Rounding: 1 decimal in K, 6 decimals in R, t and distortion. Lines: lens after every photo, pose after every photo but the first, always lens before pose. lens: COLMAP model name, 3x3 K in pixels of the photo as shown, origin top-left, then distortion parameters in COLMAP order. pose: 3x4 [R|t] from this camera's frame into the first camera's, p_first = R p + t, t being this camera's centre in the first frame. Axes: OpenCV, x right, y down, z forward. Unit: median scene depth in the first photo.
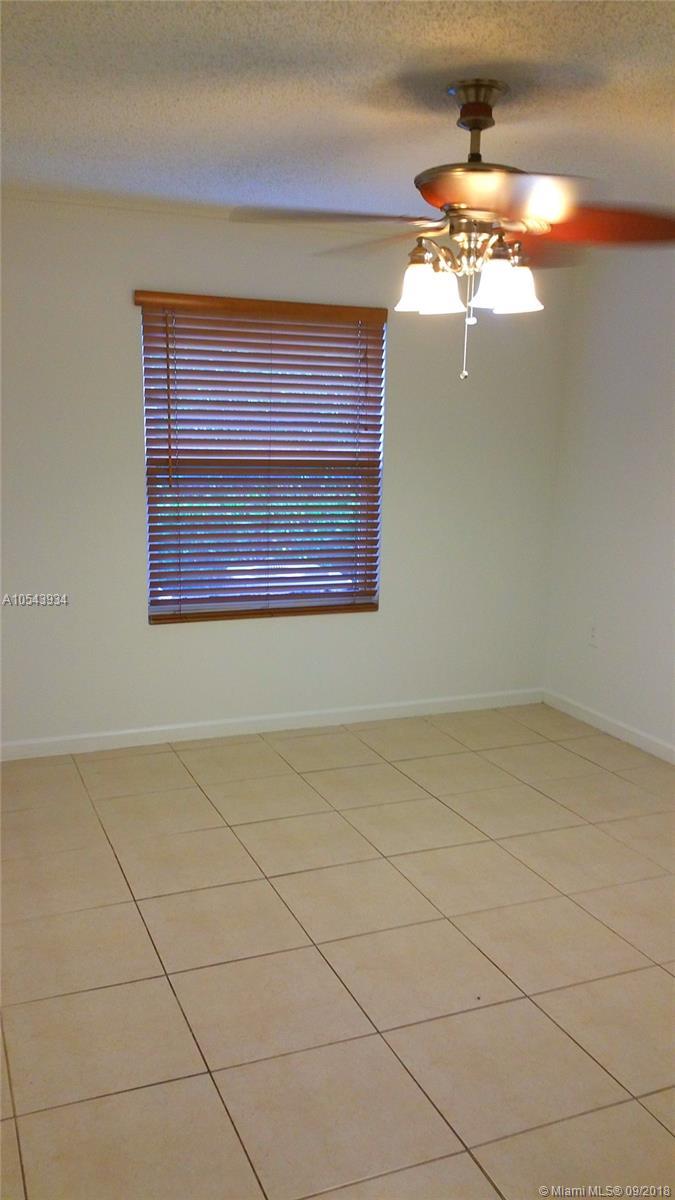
lens RADIAL K [[971.2, 0, 310.9], [0, 971.2, 600.6], [0, 0, 1]] dist [0.147106, -0.292962]
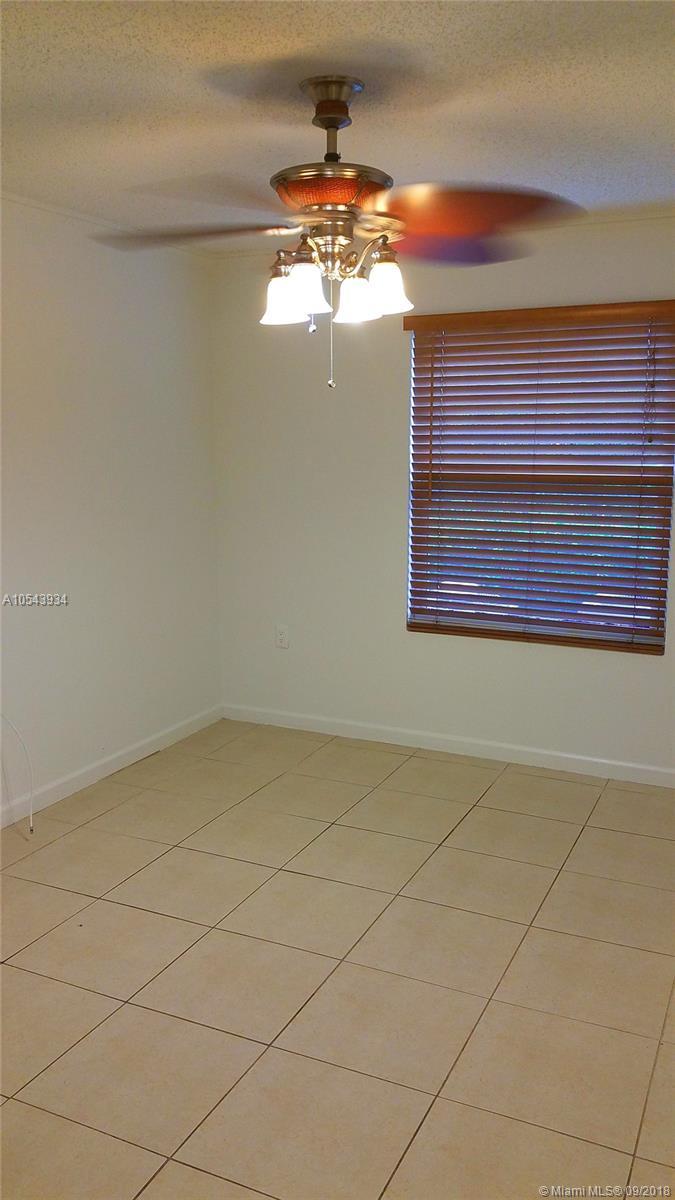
lens RADIAL K [[971.2, 0, 310.9], [0, 971.2, 600.6], [0, 0, 1]] dist [0.147106, -0.292962]
pose [[0.664889, 0.107357, -0.739186, 0.539065], [-0.124612, 0.991691, 0.031943, -0.028252], [0.736474, 0.070873, 0.672743, 0.217257]]
